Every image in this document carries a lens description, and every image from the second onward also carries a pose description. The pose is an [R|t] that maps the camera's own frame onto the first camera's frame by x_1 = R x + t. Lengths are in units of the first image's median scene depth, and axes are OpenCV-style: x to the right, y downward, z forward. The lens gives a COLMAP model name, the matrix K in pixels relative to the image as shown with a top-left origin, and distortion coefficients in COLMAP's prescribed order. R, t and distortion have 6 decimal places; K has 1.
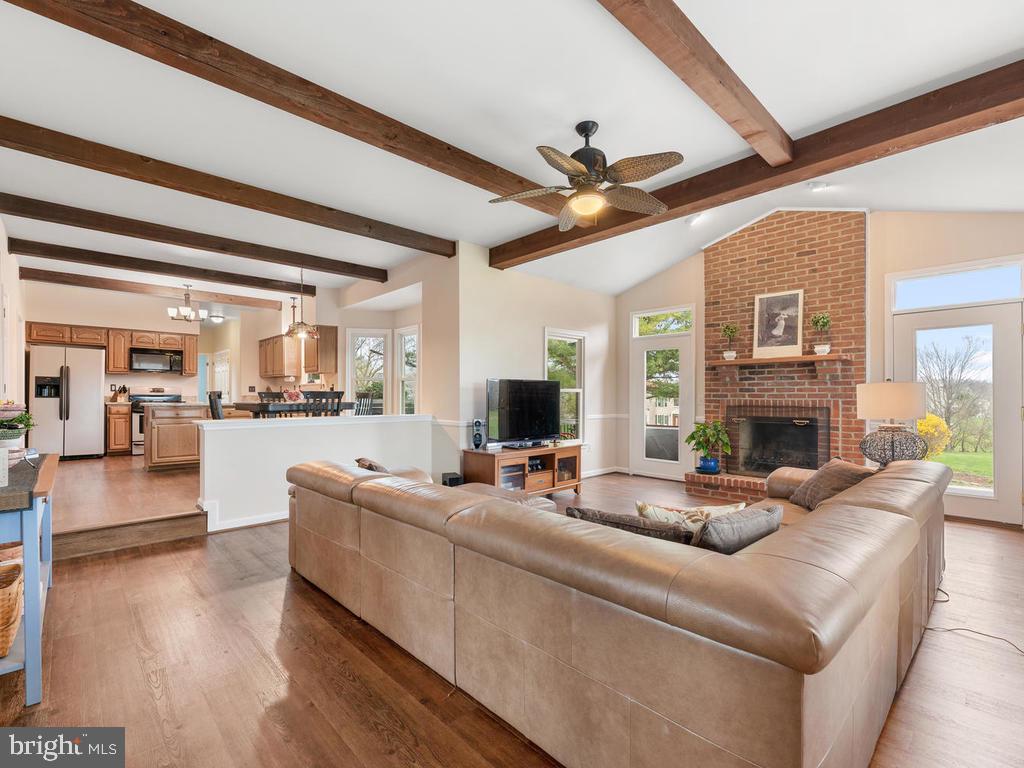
lens RADIAL K [[471.7, 0, 511.3], [0, 471.7, 397.2], [0, 0, 1]] dist [0.001803, -0.000220]
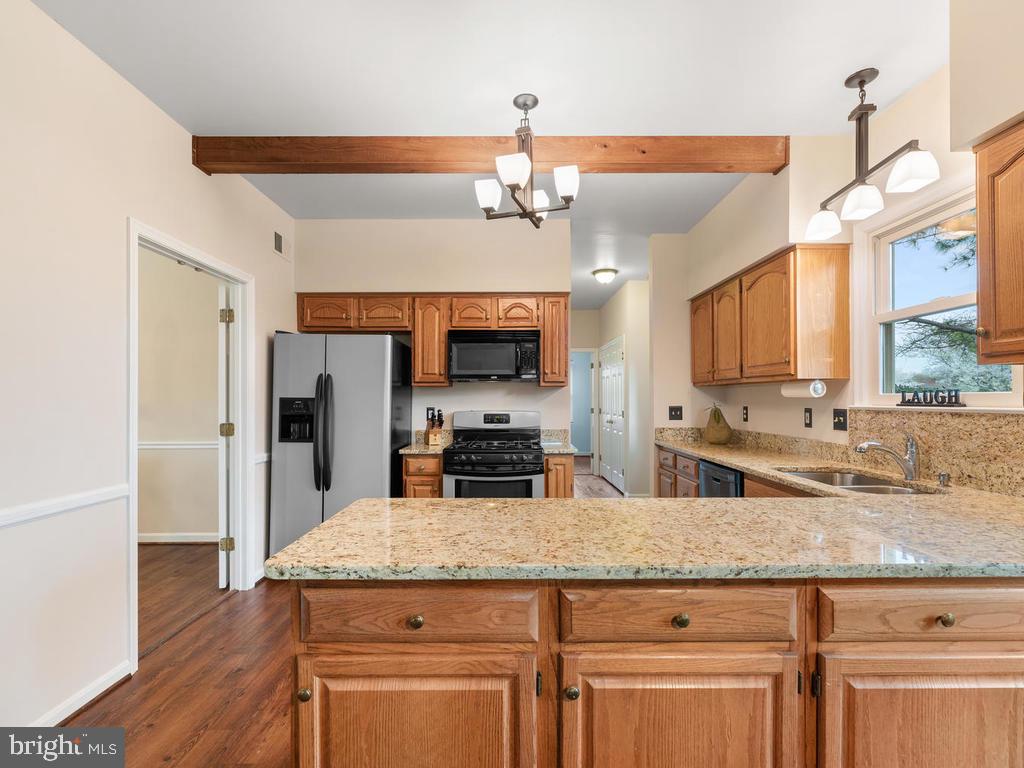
lens RADIAL K [[471.7, 0, 511.3], [0, 471.7, 397.2], [0, 0, 1]] dist [0.001803, -0.000220]
pose [[0.730143, -0.006428, -0.683265, -0.448259], [0.002597, 0.999975, -0.006633, -0.035850], [0.683290, 0.003068, 0.730141, 0.715719]]
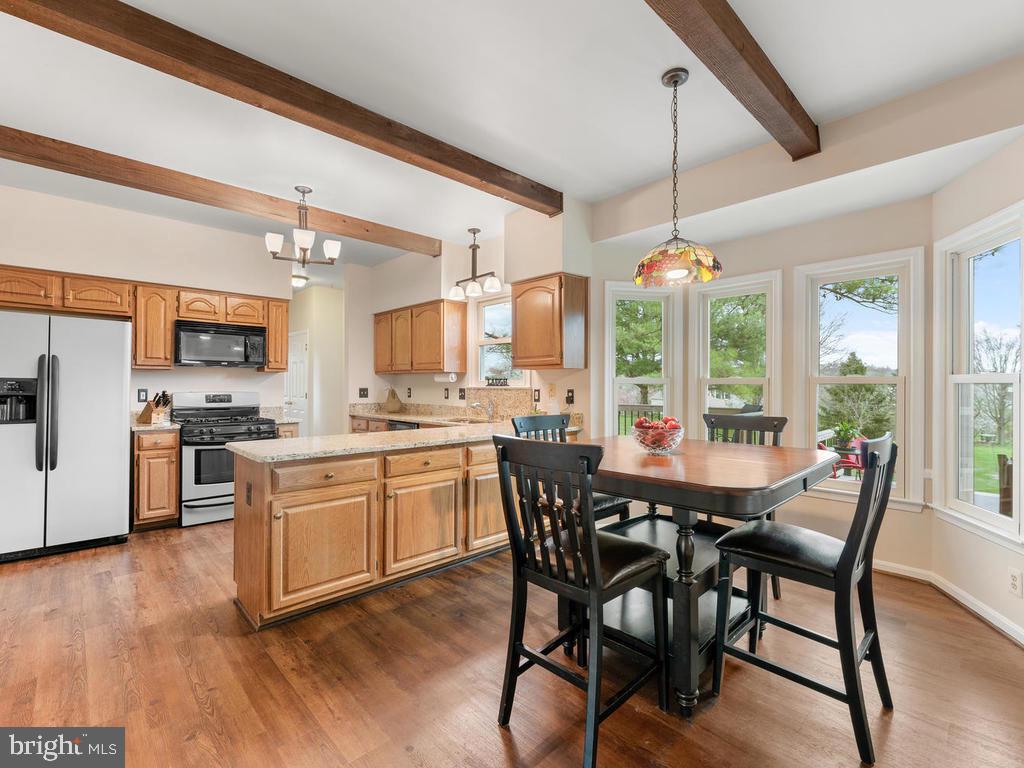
lens RADIAL K [[469.5, 0, 512.0], [0, 469.5, 384.0], [0, 0, 1]] dist [0.004112, -0.000130]
pose [[0.999998, 0.000701, 0.001668, -0.440877], [-0.000693, 0.999990, -0.004417, -0.031964], [-0.001671, 0.004416, 0.999989, 0.482665]]
